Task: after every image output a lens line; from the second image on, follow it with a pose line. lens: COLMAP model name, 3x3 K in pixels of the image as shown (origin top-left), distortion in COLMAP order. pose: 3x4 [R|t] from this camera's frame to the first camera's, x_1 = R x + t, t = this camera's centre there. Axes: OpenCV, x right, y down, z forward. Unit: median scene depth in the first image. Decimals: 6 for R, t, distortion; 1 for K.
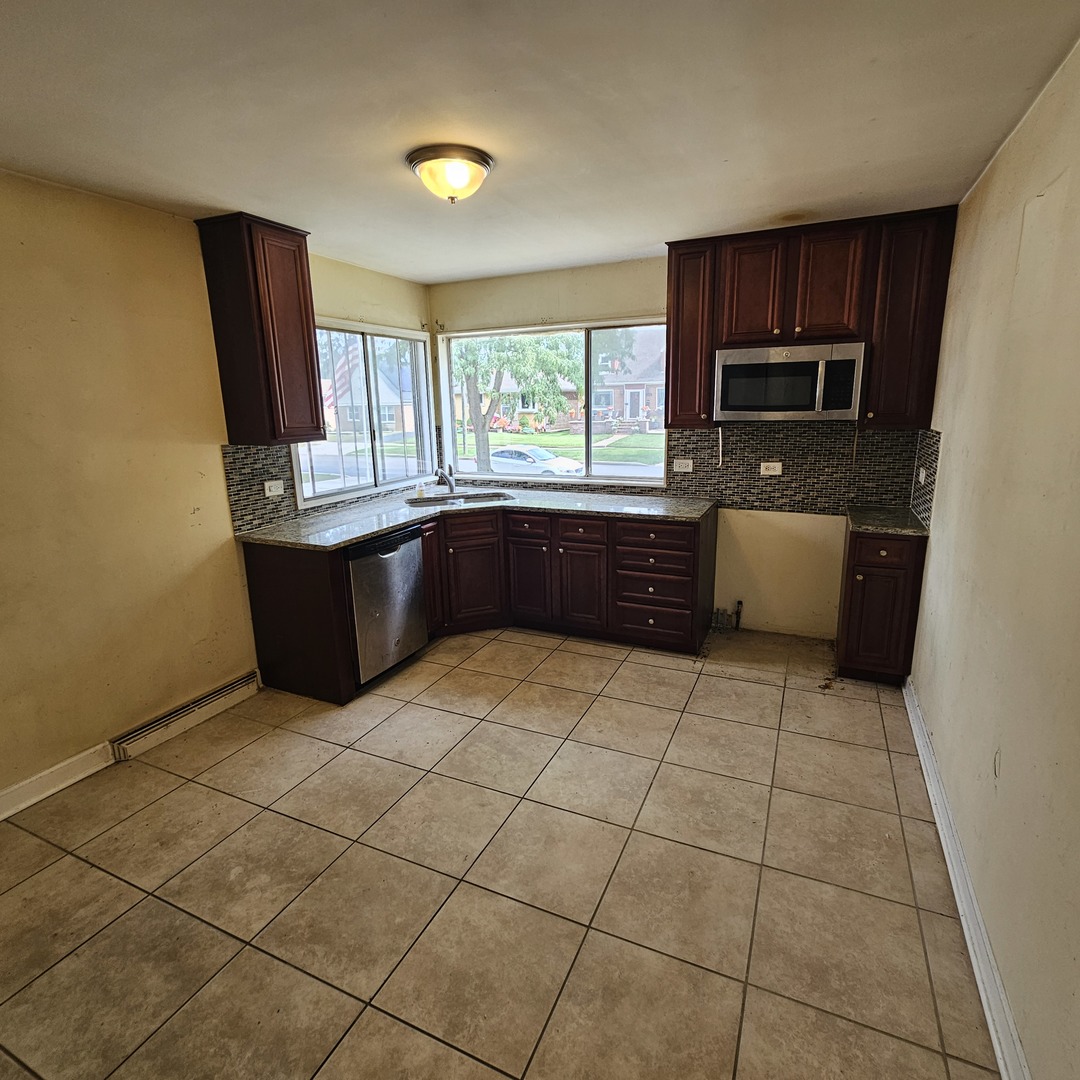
lens RADIAL K [[592.6, 0, 548.9], [0, 592.6, 534.1], [0, 0, 1]] dist [-0.003040, 0.001387]
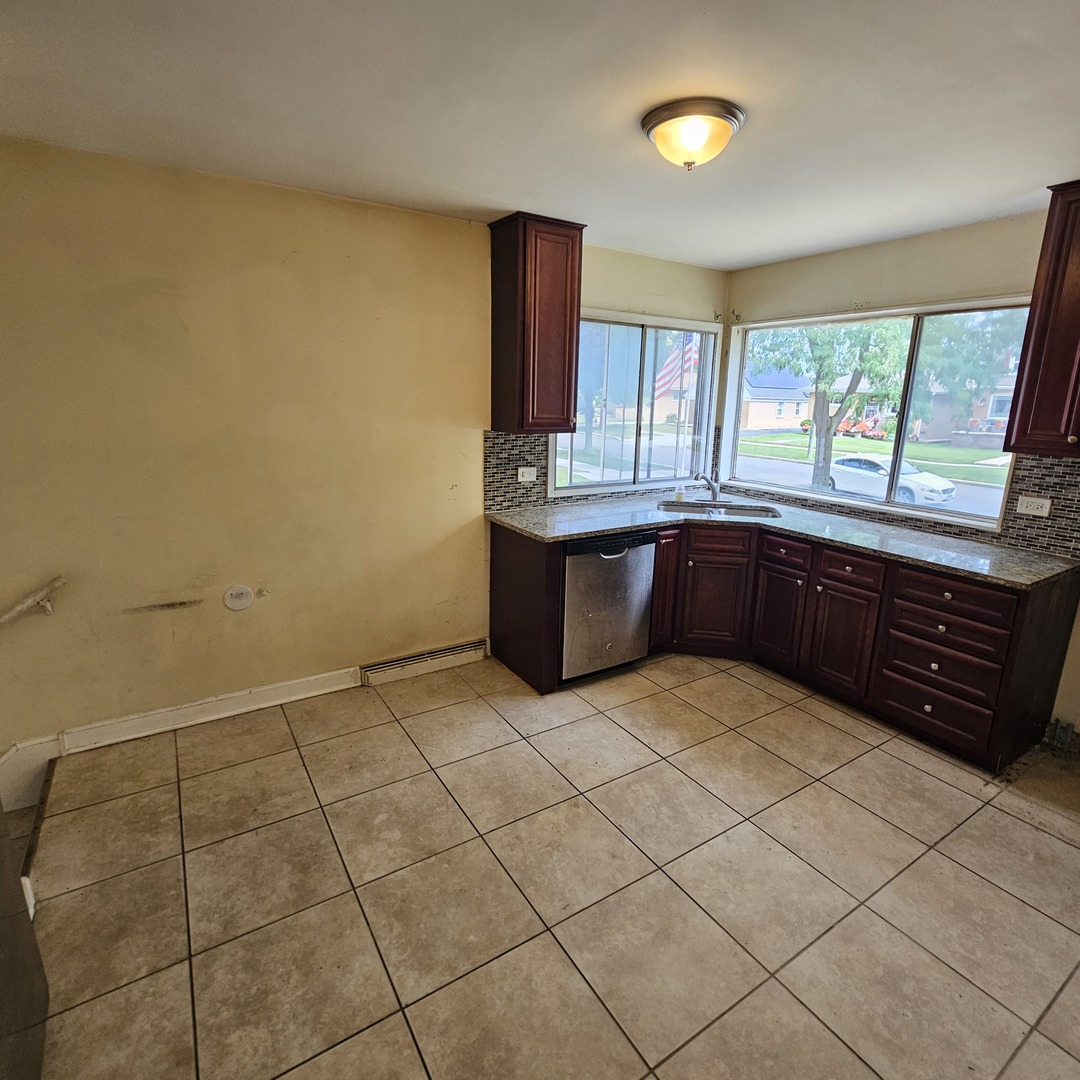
lens RADIAL K [[592.6, 0, 548.9], [0, 592.6, 534.1], [0, 0, 1]] dist [-0.003040, 0.001387]
pose [[0.840431, 0.162019, -0.517132, 0.139661], [-0.157826, 0.986073, 0.052444, -0.036225], [0.518427, 0.037541, 0.854298, 0.129495]]
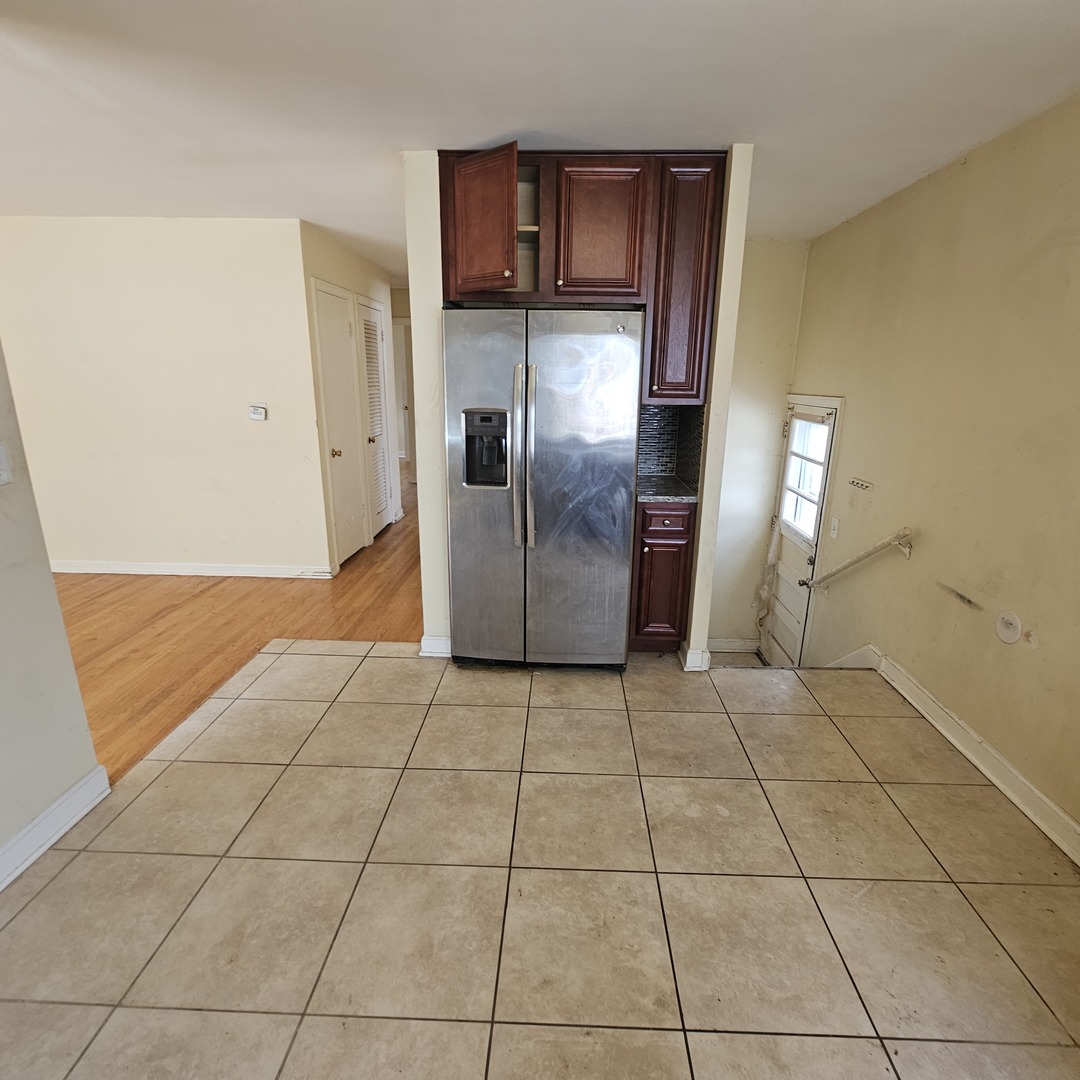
lens RADIAL K [[592.6, 0, 548.9], [0, 592.6, 534.1], [0, 0, 1]] dist [-0.003040, 0.001387]
pose [[-0.924249, 0.106886, -0.366523, 0.051321], [-0.079826, 0.884693, 0.459289, -0.198362], [0.373352, 0.453756, -0.809144, 0.969185]]
